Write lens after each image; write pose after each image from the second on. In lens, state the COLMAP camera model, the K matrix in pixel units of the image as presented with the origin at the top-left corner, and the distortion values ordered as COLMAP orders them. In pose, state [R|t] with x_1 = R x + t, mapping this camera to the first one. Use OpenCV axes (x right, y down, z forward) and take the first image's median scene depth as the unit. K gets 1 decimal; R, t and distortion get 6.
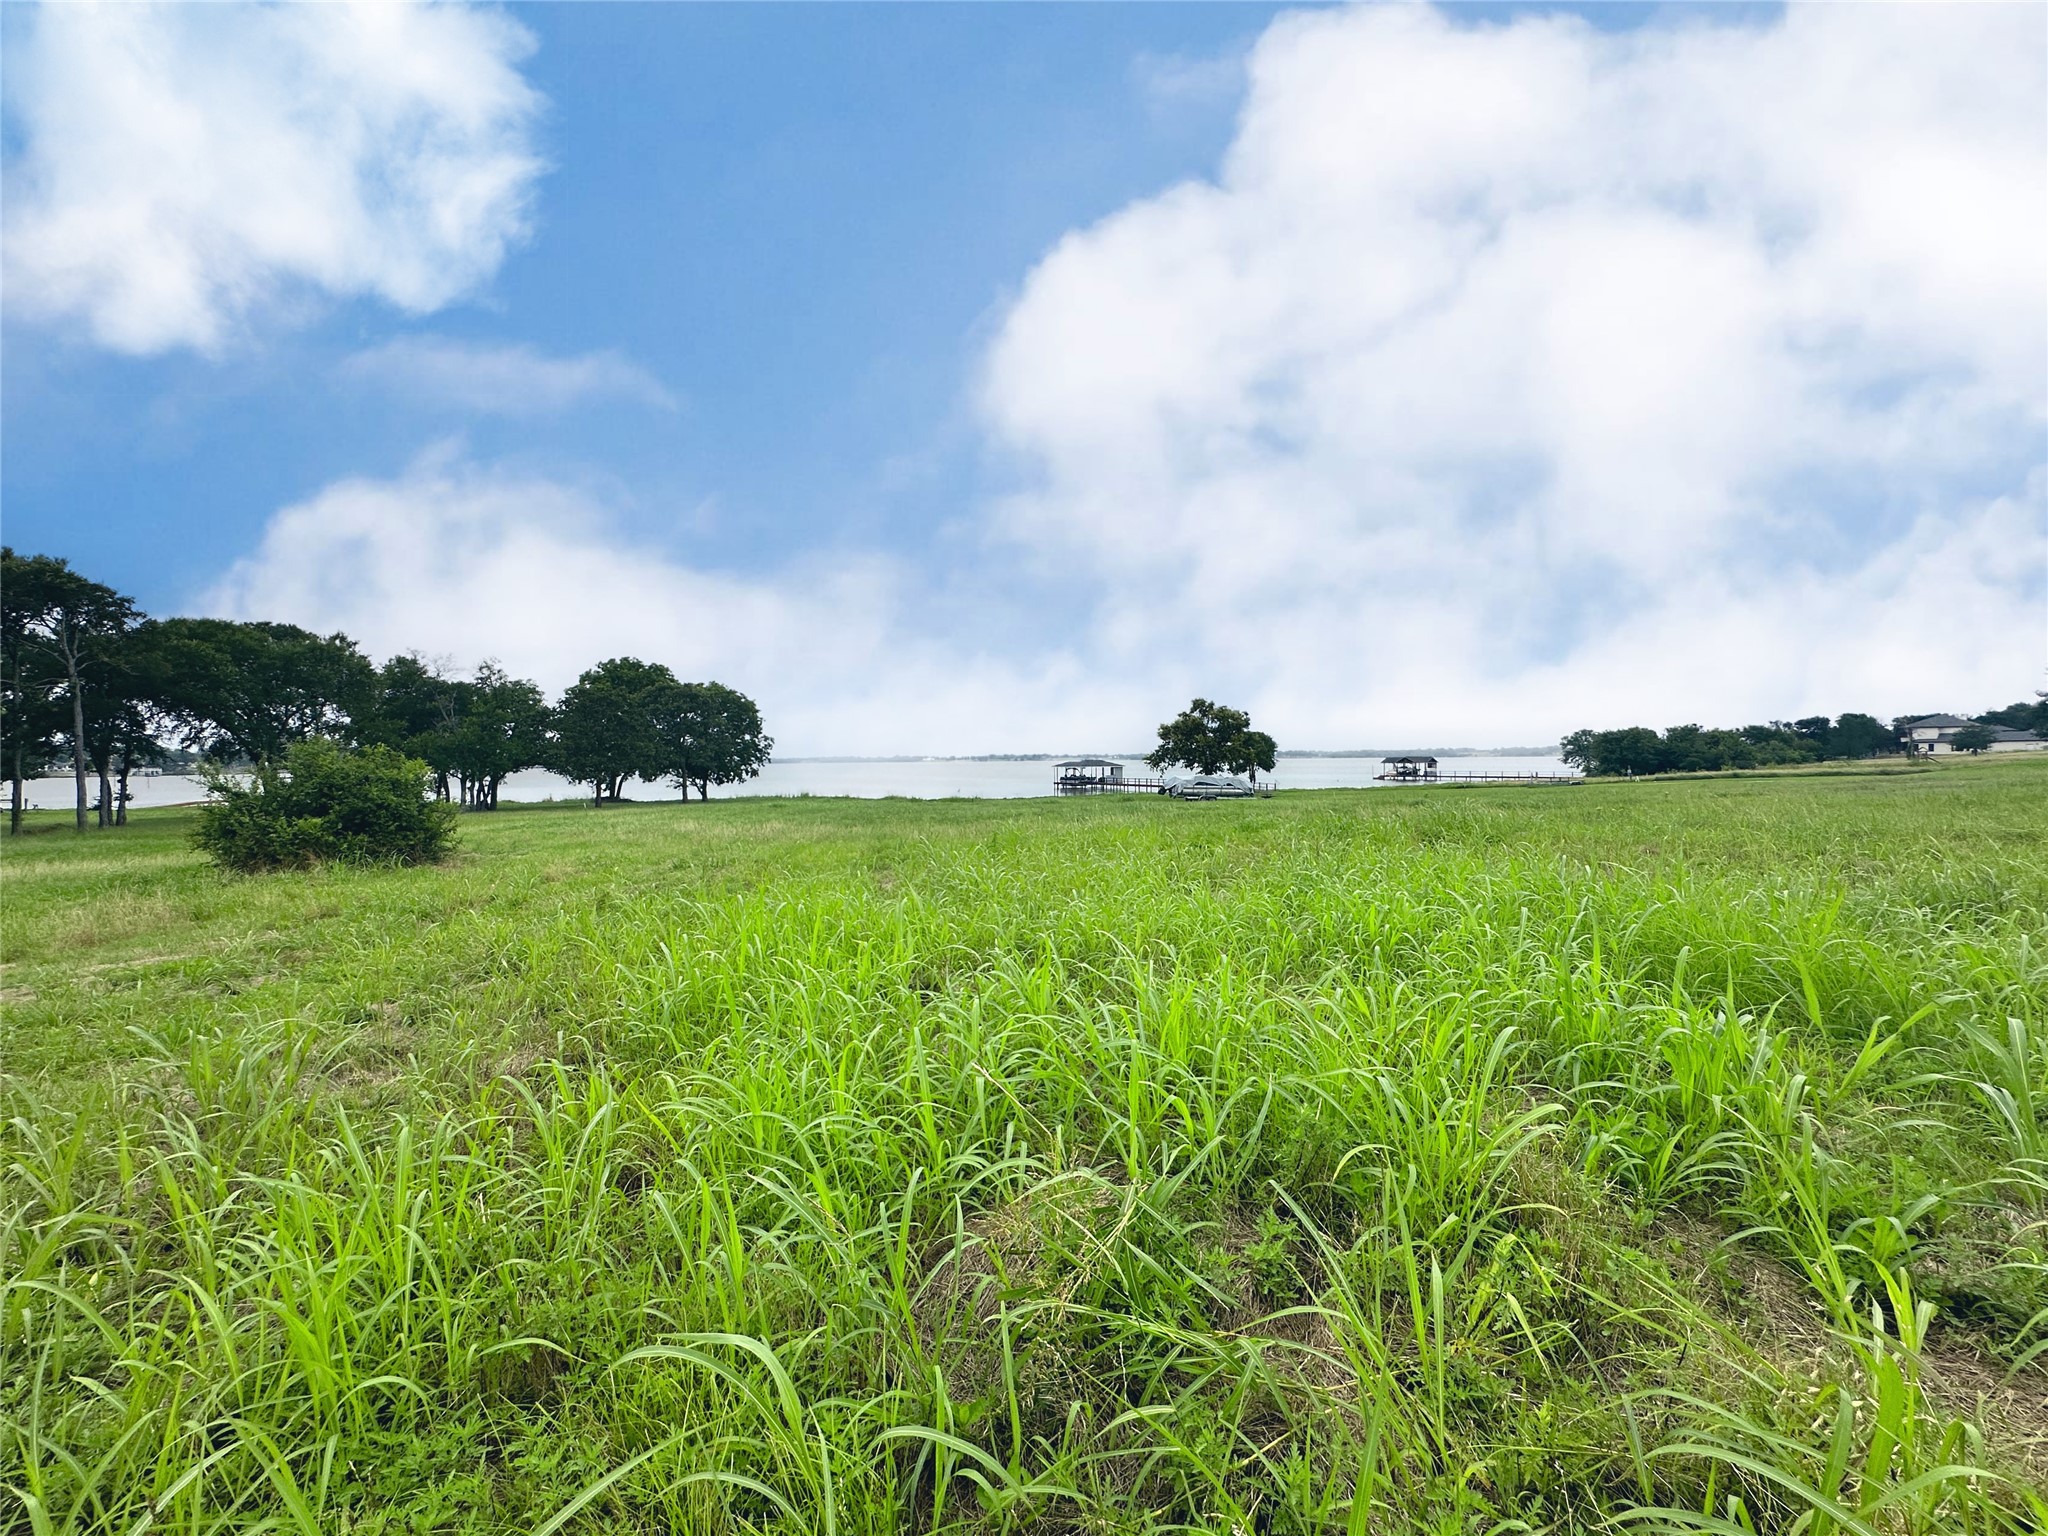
lens RADIAL K [[814.1, 0, 1023.3], [0, 814.1, 770.2], [0, 0, 1]] dist [-0.004576, 0.000318]
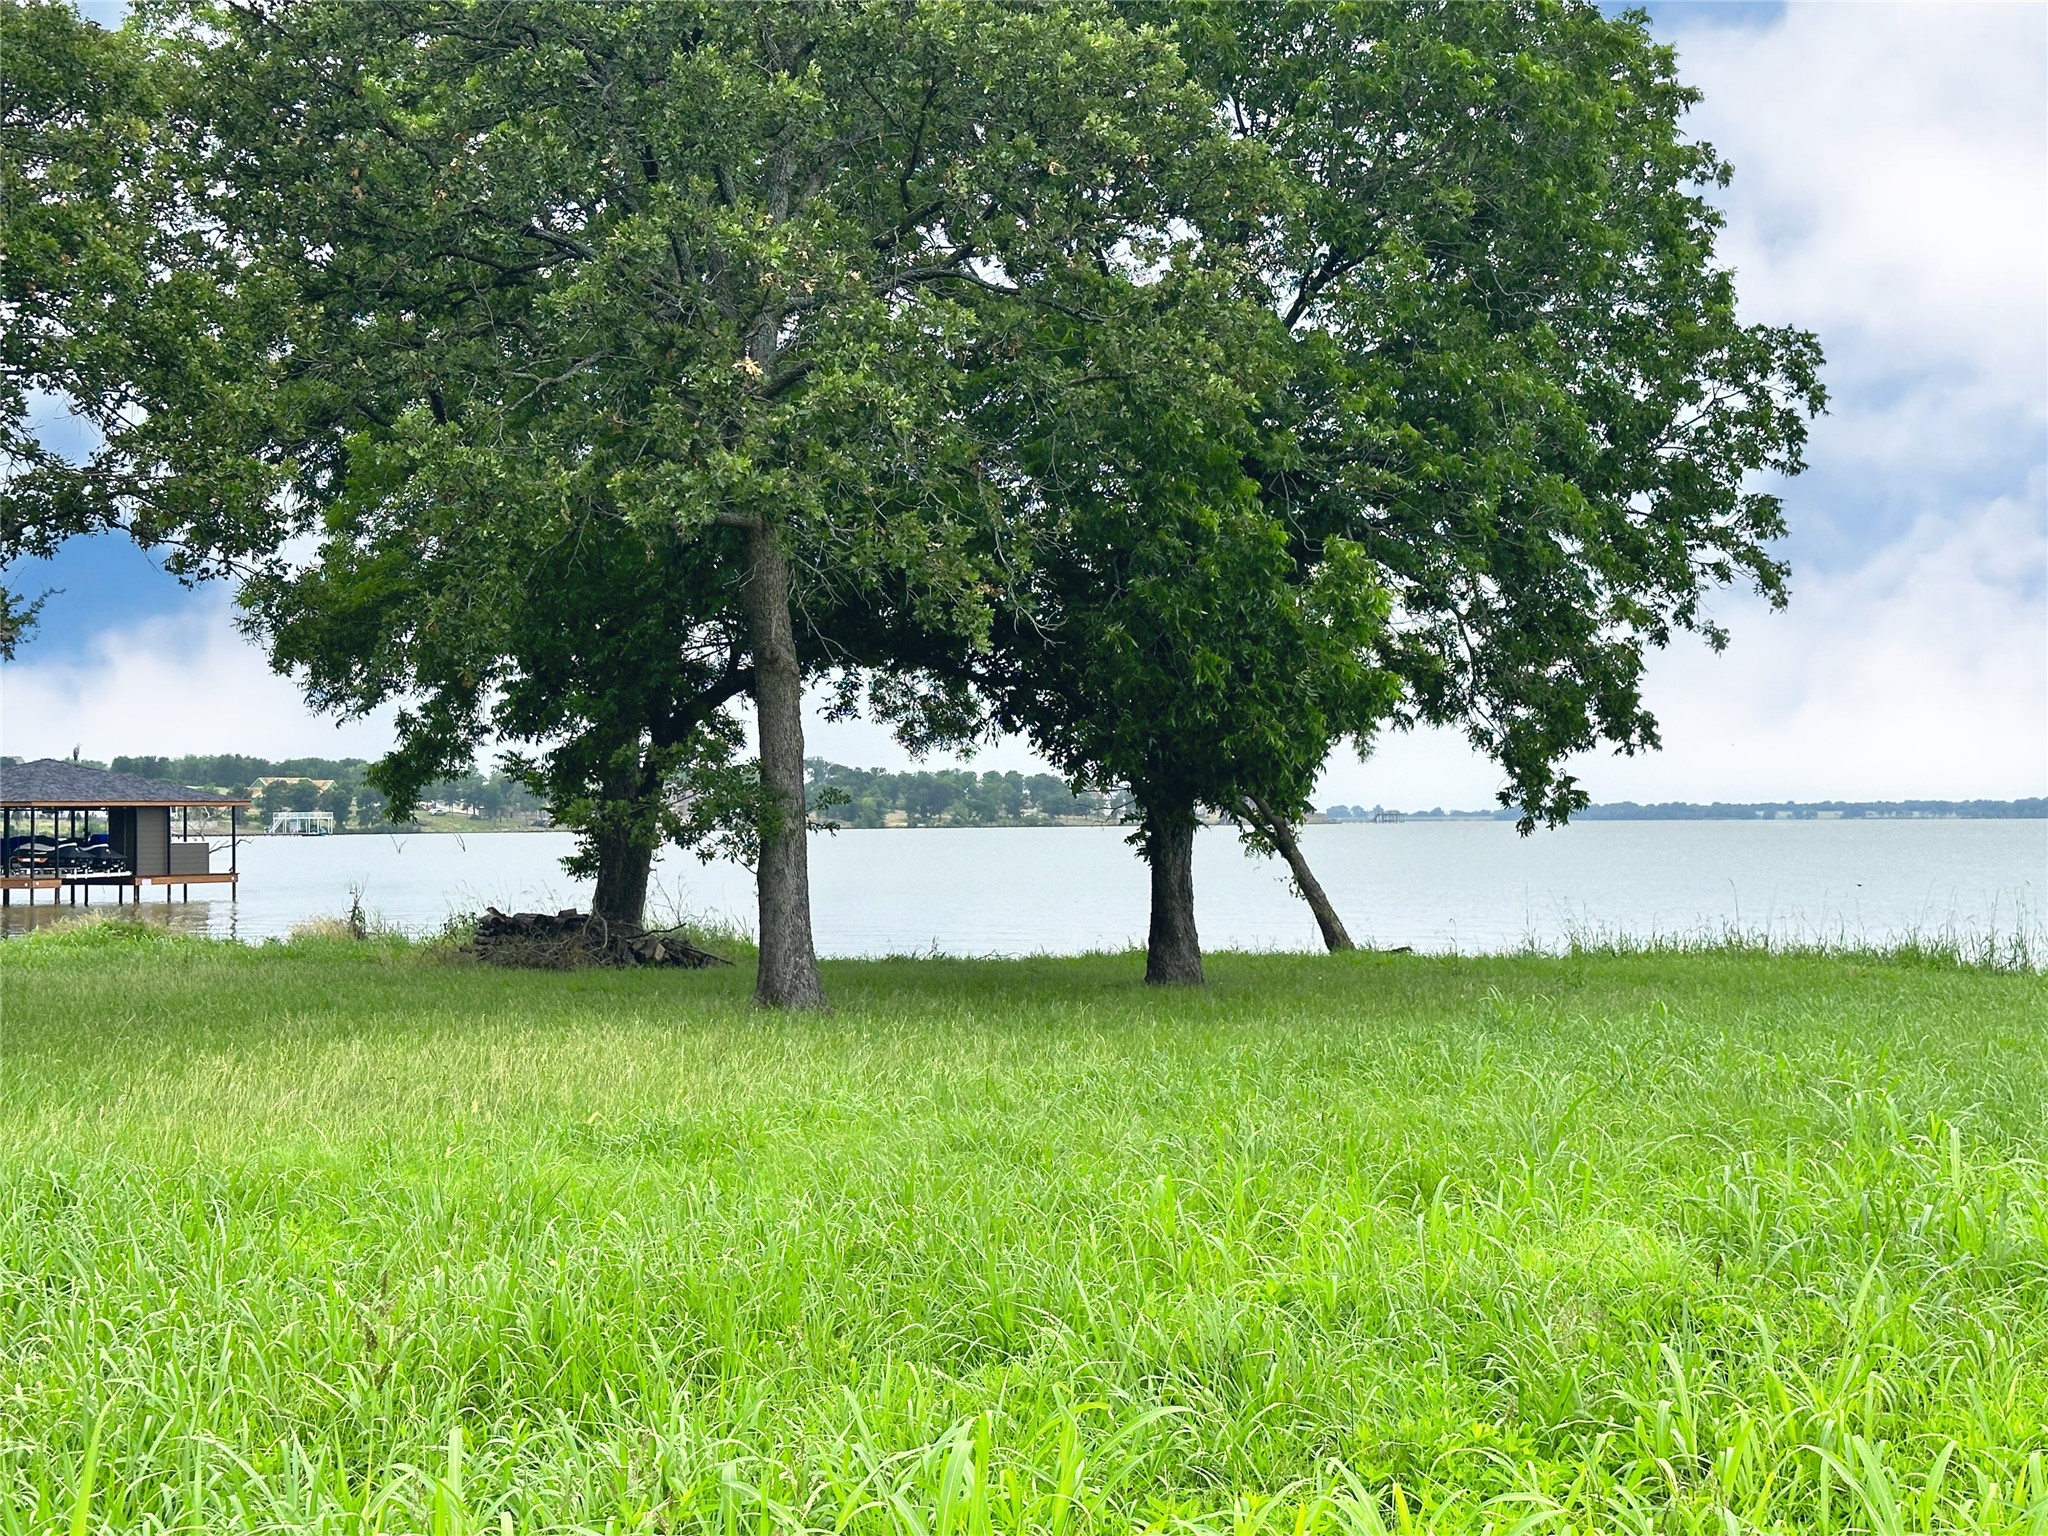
lens RADIAL K [[2894.7, 0, 1005.3], [0, 2894.7, 737.8], [0, 0, 1]] dist [0.132411, 0.000000]
pose [[0.799886, -0.012628, -0.600020, -0.253497], [-0.009027, 0.999412, -0.033067, 0.026782], [0.600085, 0.031866, 0.799302, 0.956973]]
